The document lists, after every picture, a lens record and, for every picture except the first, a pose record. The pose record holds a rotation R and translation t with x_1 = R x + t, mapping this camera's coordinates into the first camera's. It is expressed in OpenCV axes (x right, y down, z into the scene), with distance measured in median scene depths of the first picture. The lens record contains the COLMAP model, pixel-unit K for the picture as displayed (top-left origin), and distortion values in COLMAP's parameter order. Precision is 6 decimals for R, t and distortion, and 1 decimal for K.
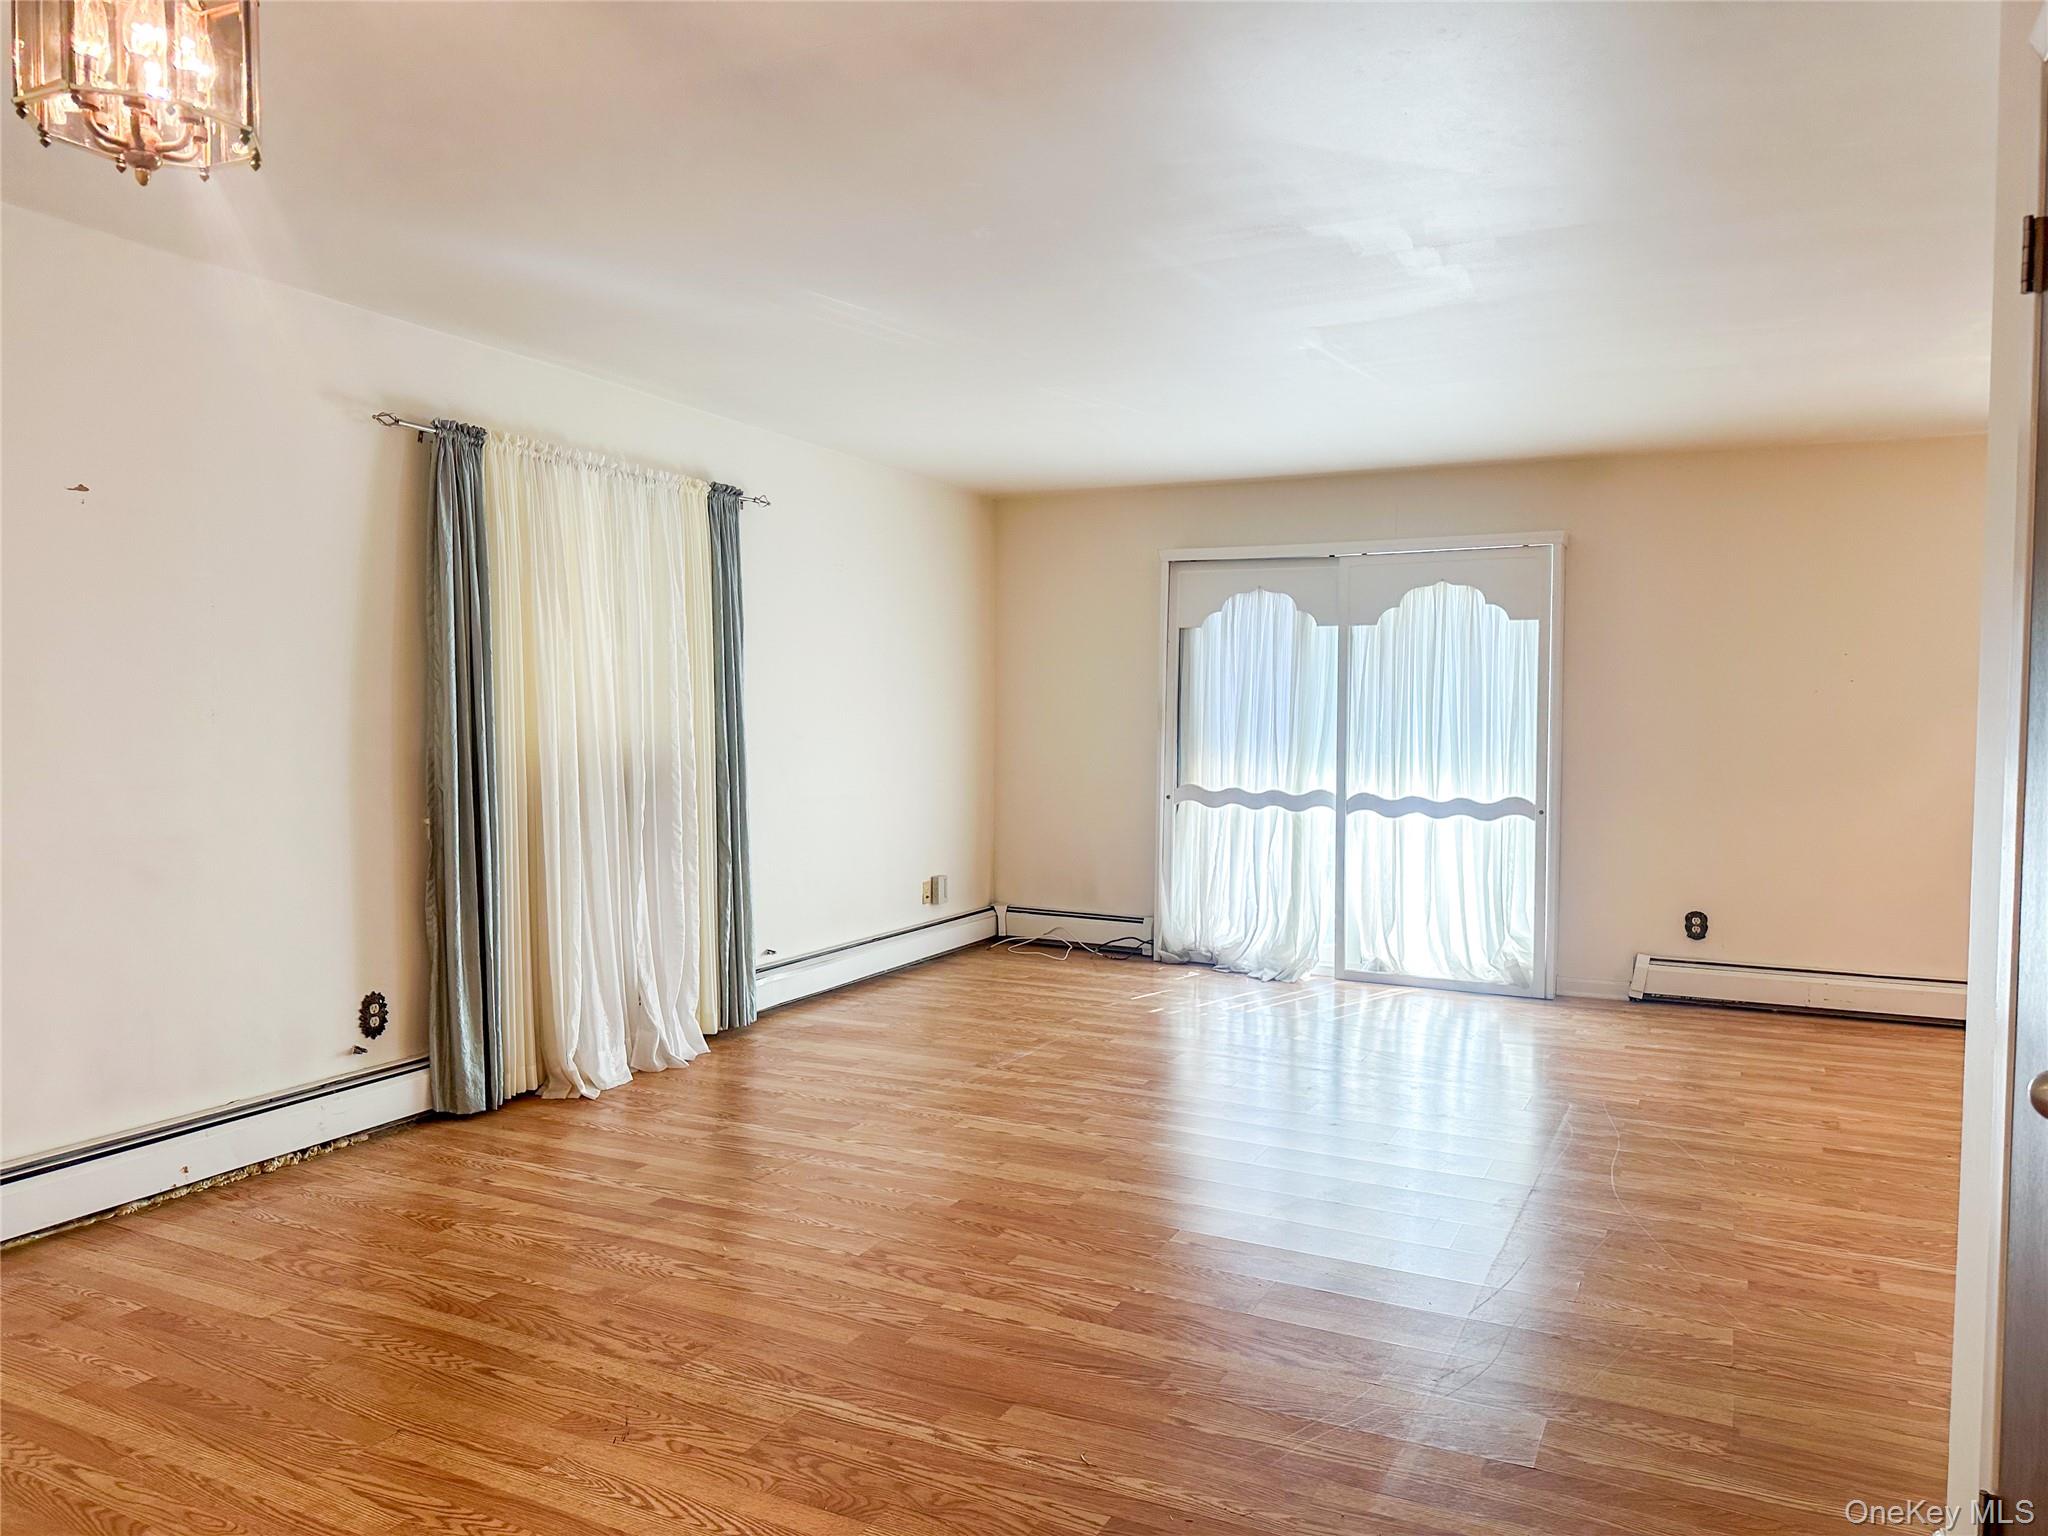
lens RADIAL K [[1441.3, 0, 1024.2], [0, 1441.3, 771.4], [0, 0, 1]] dist [0.093285, -0.163606]
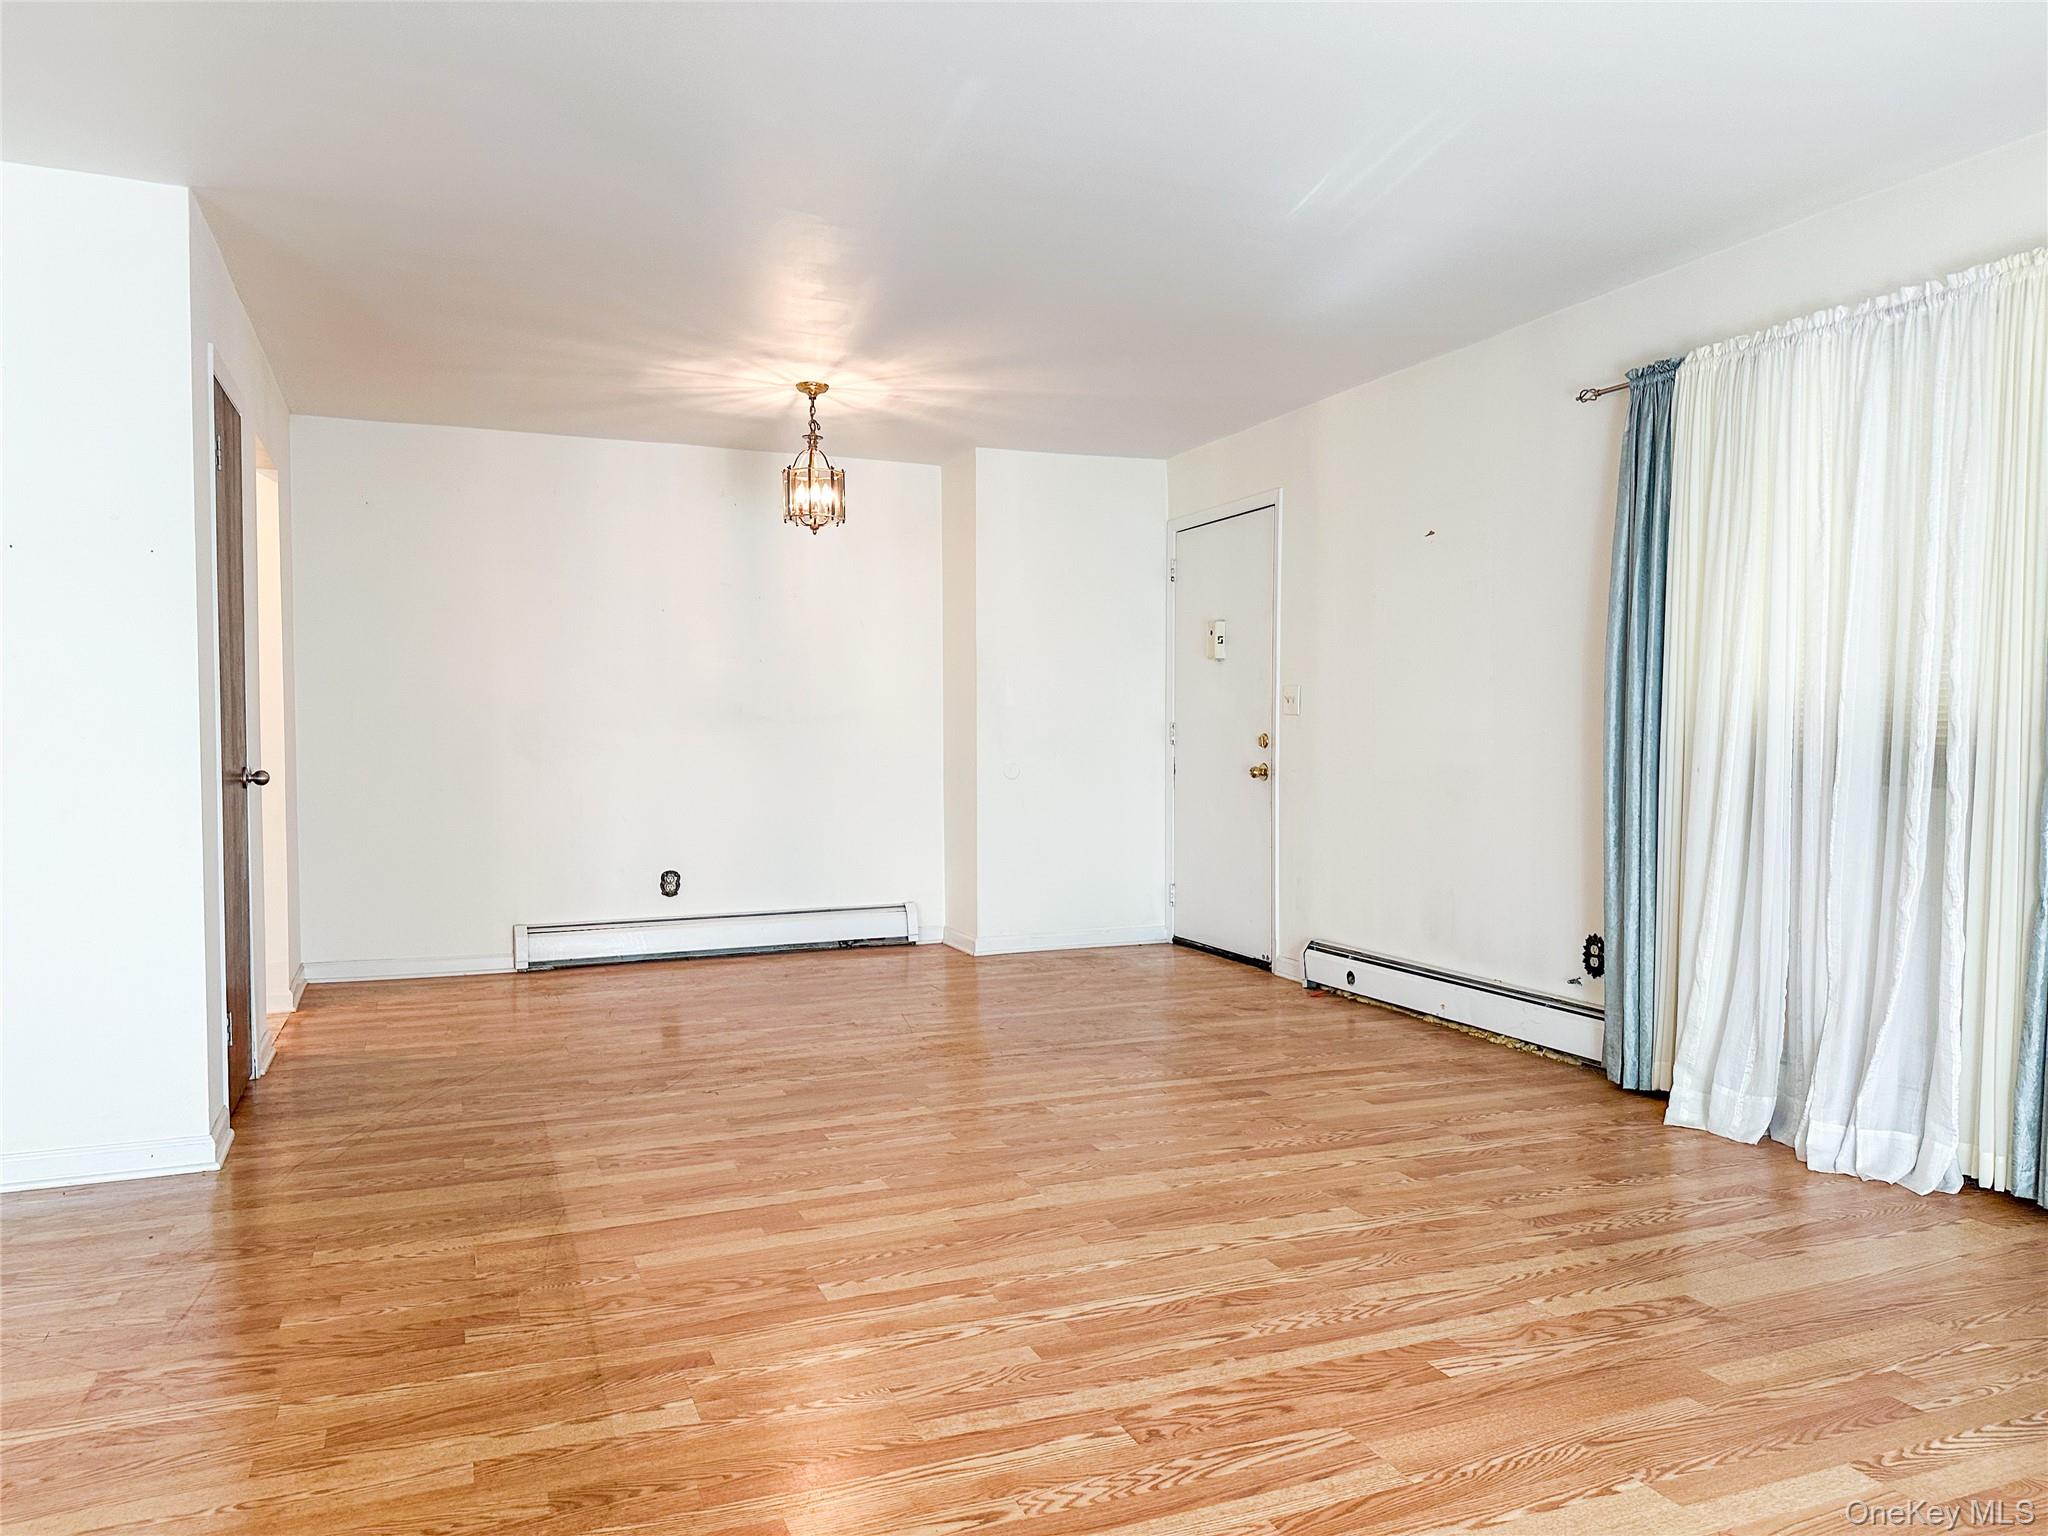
lens RADIAL K [[1409.4, 0, 1011.7], [0, 1409.4, 783.0], [0, 0, 1]] dist [0.049338, -0.073156]
pose [[-0.666719, 0.024051, -0.744921, 0.403462], [-0.035459, 0.997324, 0.063936, -0.006819], [0.744465, 0.069042, -0.664082, 0.903846]]
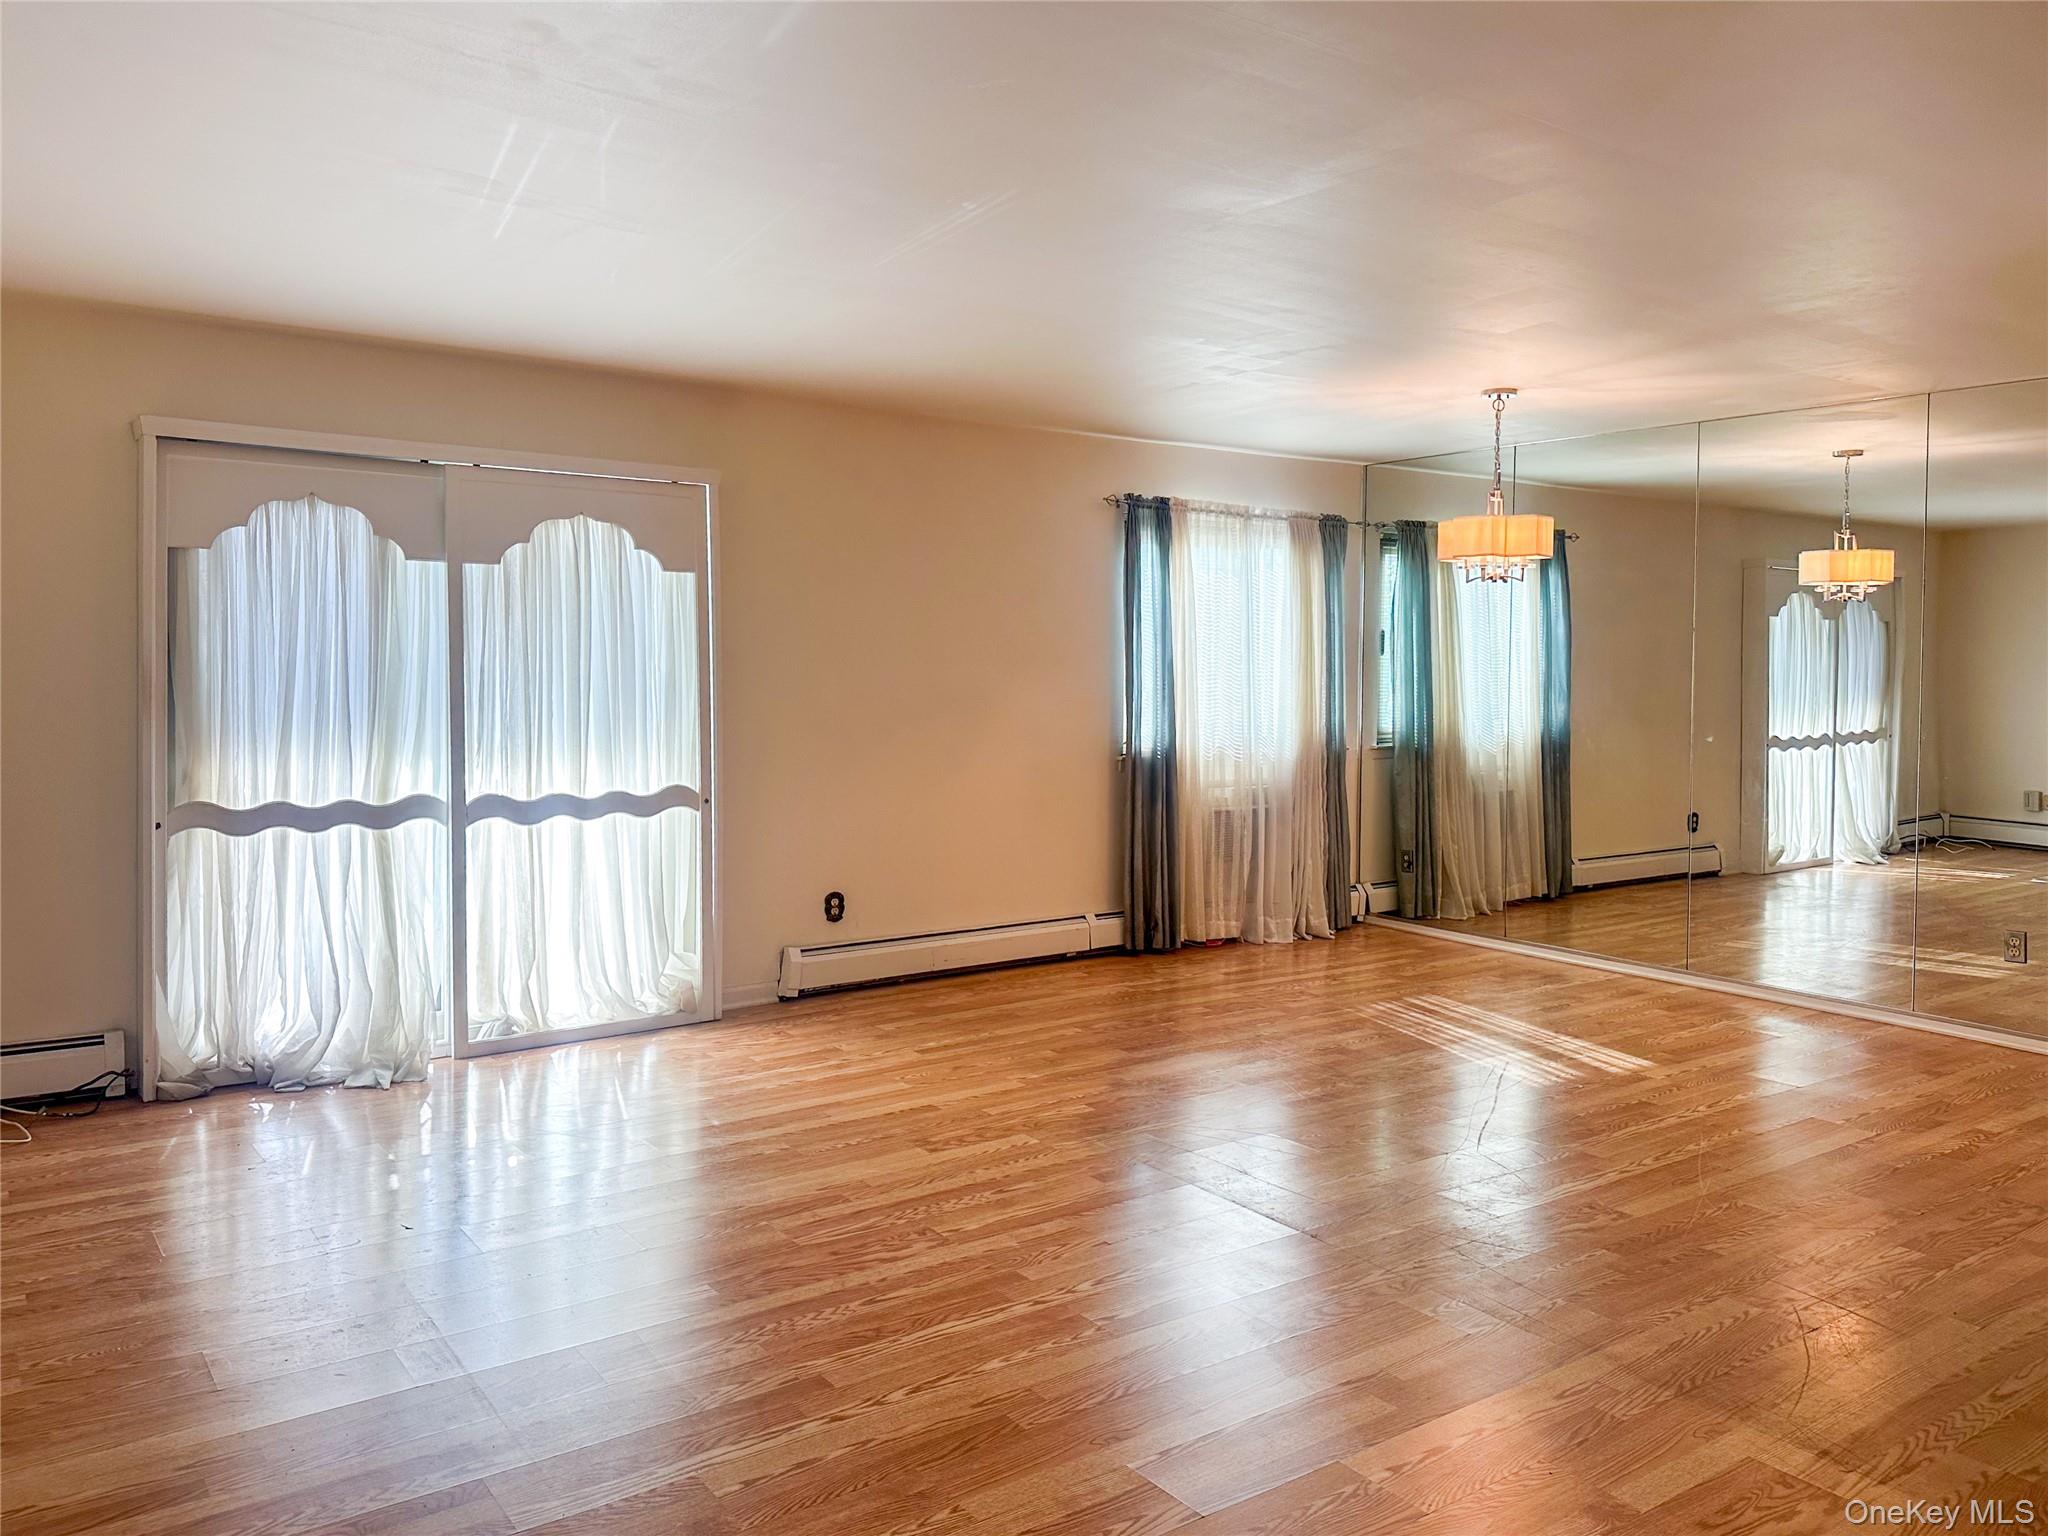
lens RADIAL K [[1504.7, 0, 985.7], [0, 1504.7, 708.5], [0, 0, 1]] dist [0.100527, -0.136080]
pose [[0.477351, -0.031725, 0.878140, -0.328045], [0.033878, 0.999269, 0.017686, -0.034474], [-0.878060, 0.021308, 0.478077, 0.431493]]
